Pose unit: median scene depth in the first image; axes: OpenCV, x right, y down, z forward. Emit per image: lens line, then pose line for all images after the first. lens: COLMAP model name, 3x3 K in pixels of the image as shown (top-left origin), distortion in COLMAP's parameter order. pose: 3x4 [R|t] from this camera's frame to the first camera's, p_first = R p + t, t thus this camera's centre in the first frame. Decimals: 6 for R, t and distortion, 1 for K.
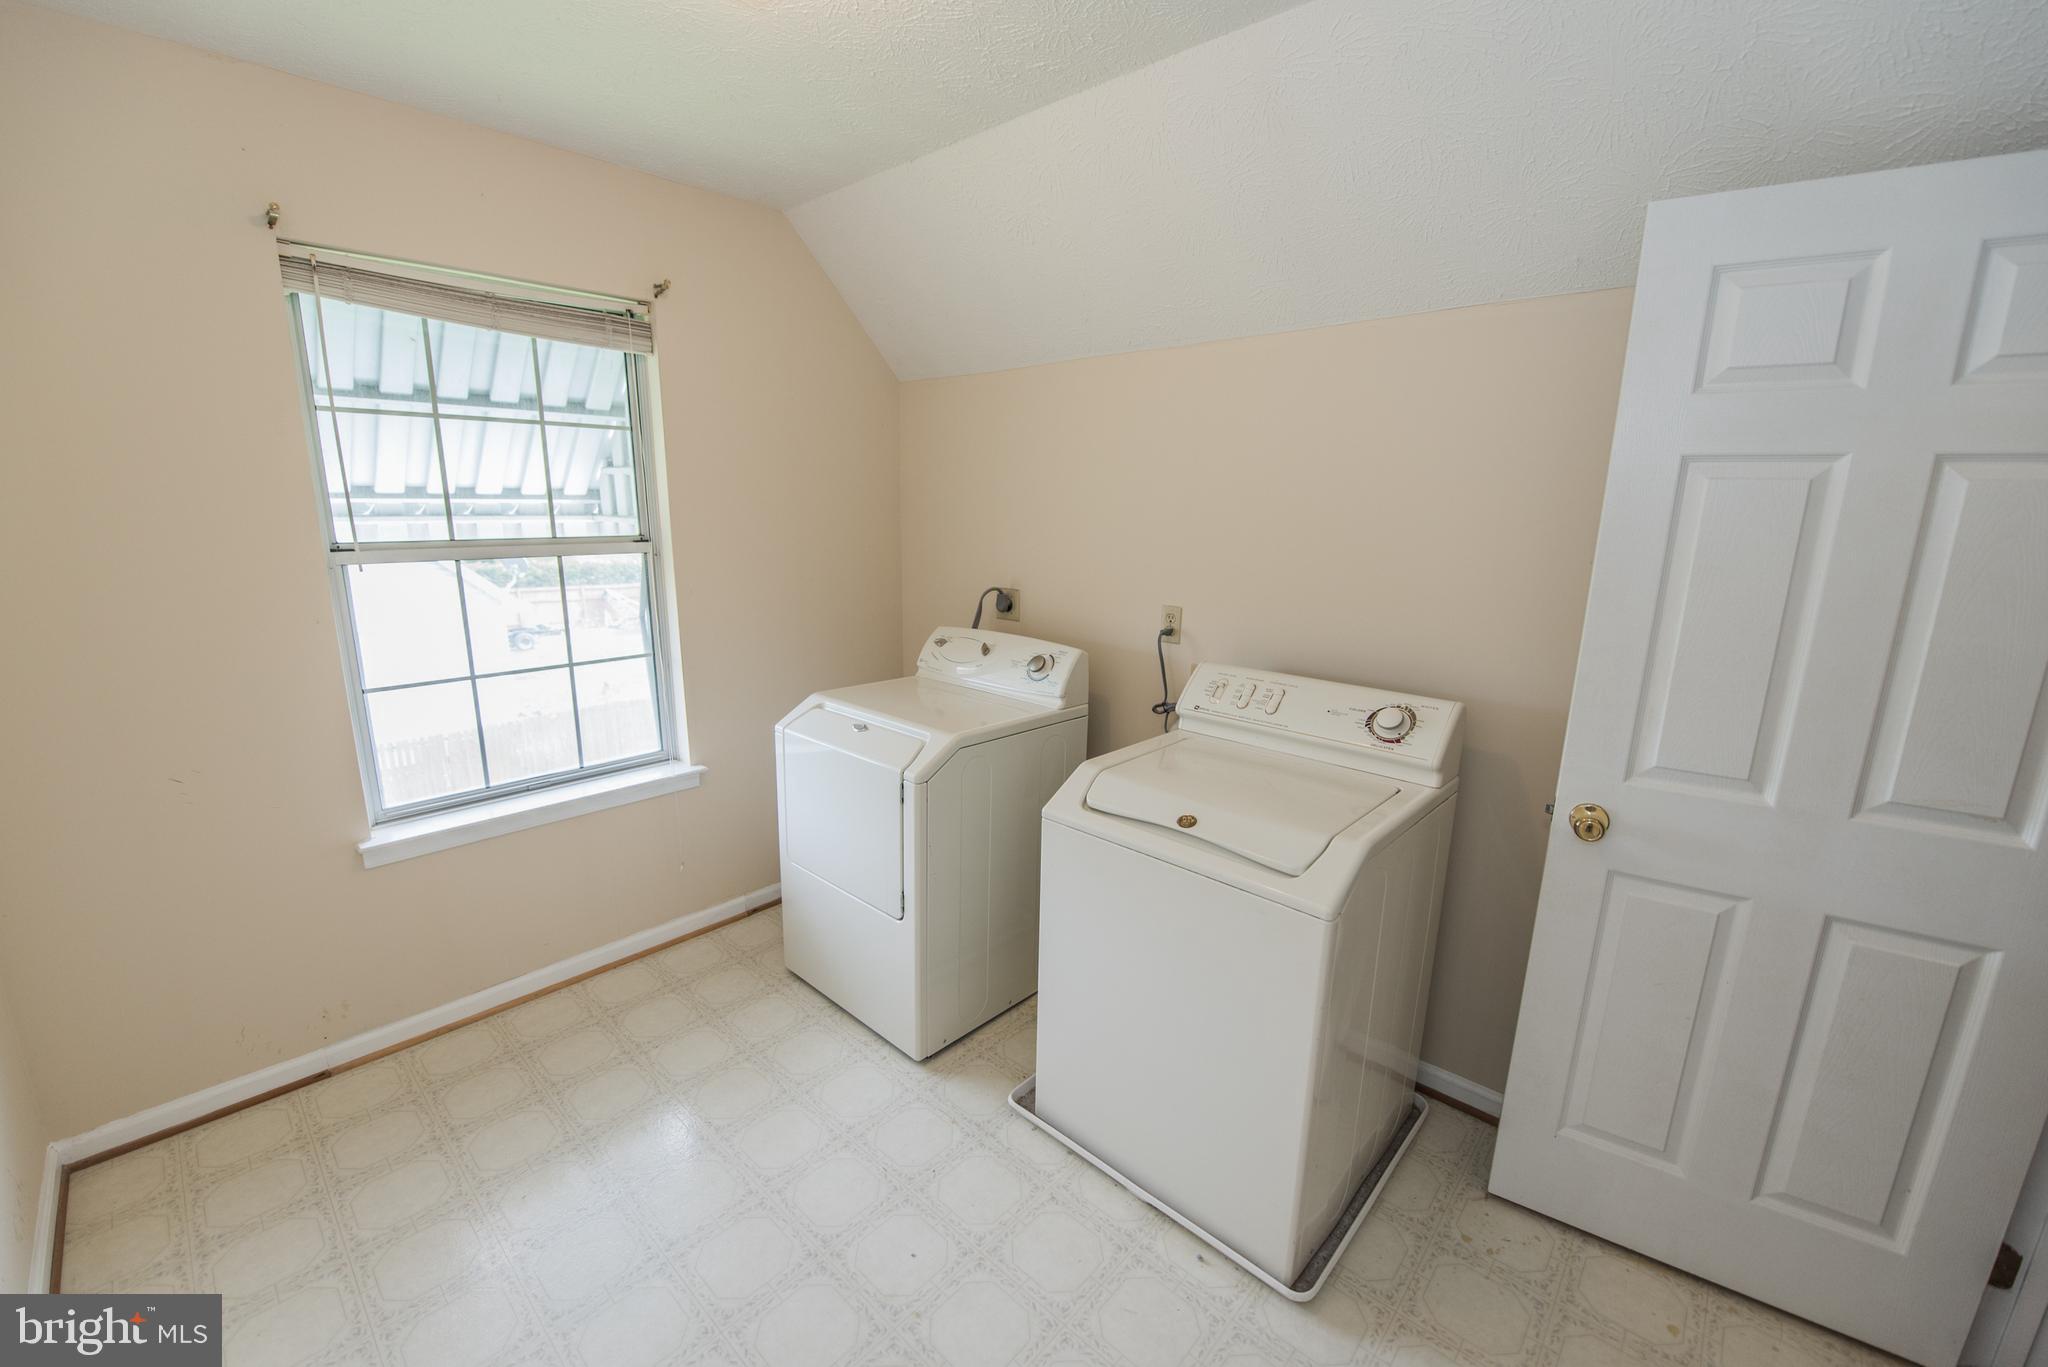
lens RADIAL K [[823.4, 0, 1015.9], [0, 823.4, 678.5], [0, 0, 1]] dist [-0.014477, -0.002514]
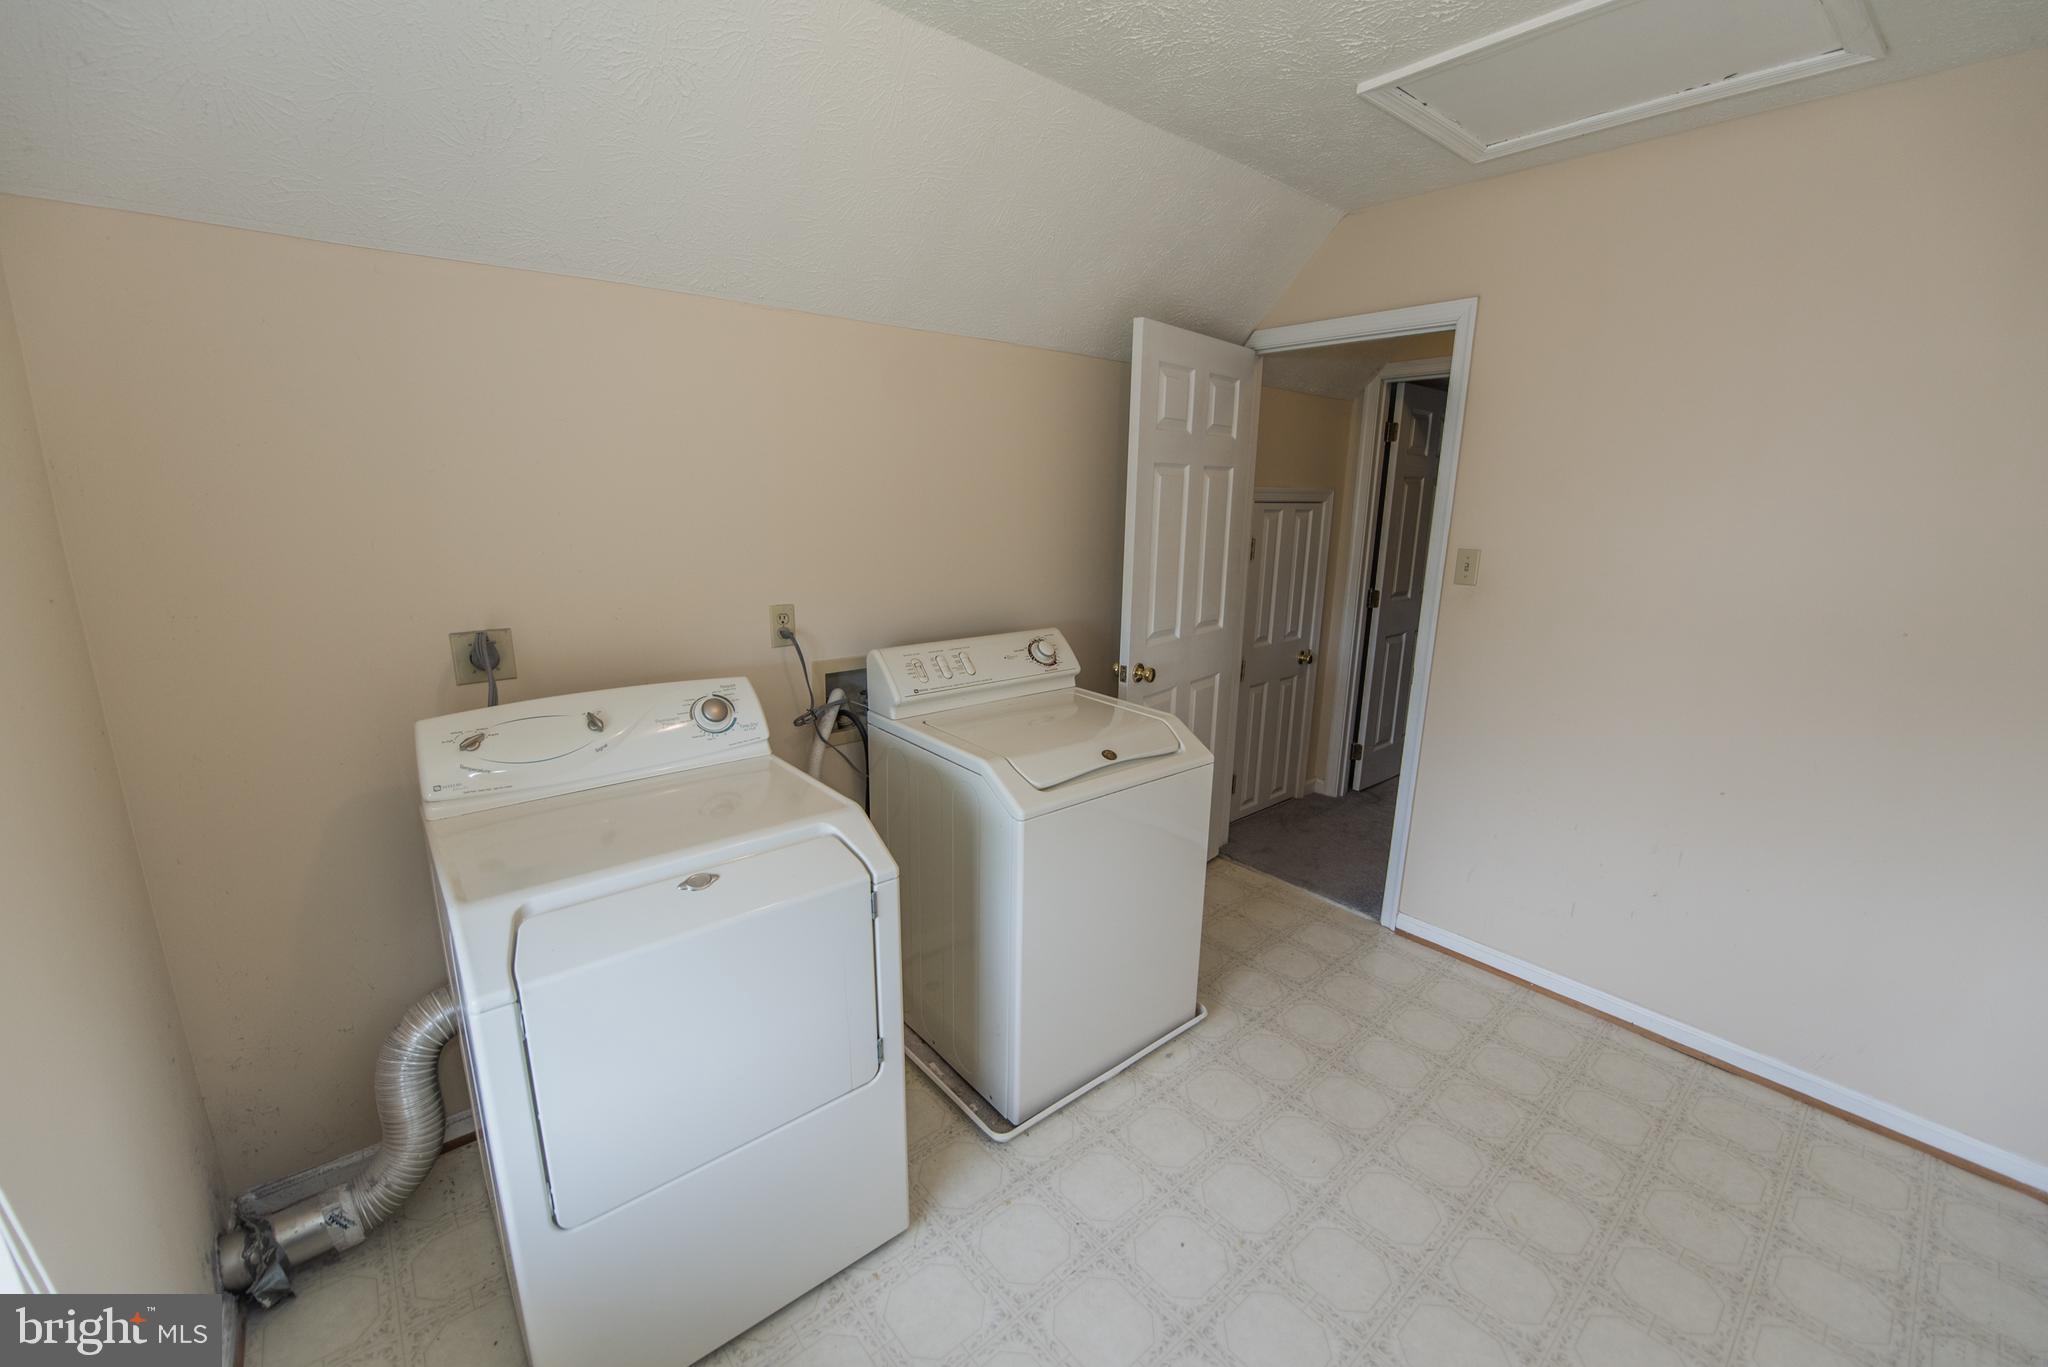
lens RADIAL K [[823.4, 0, 1015.6], [0, 823.4, 681.4], [0, 0, 1]] dist [-0.014477, -0.002514]
pose [[0.118196, -0.234424, 0.964922, -0.873774], [0.198948, 0.957621, 0.208280, -0.192817], [-0.972856, 0.167352, 0.159825, 0.839037]]
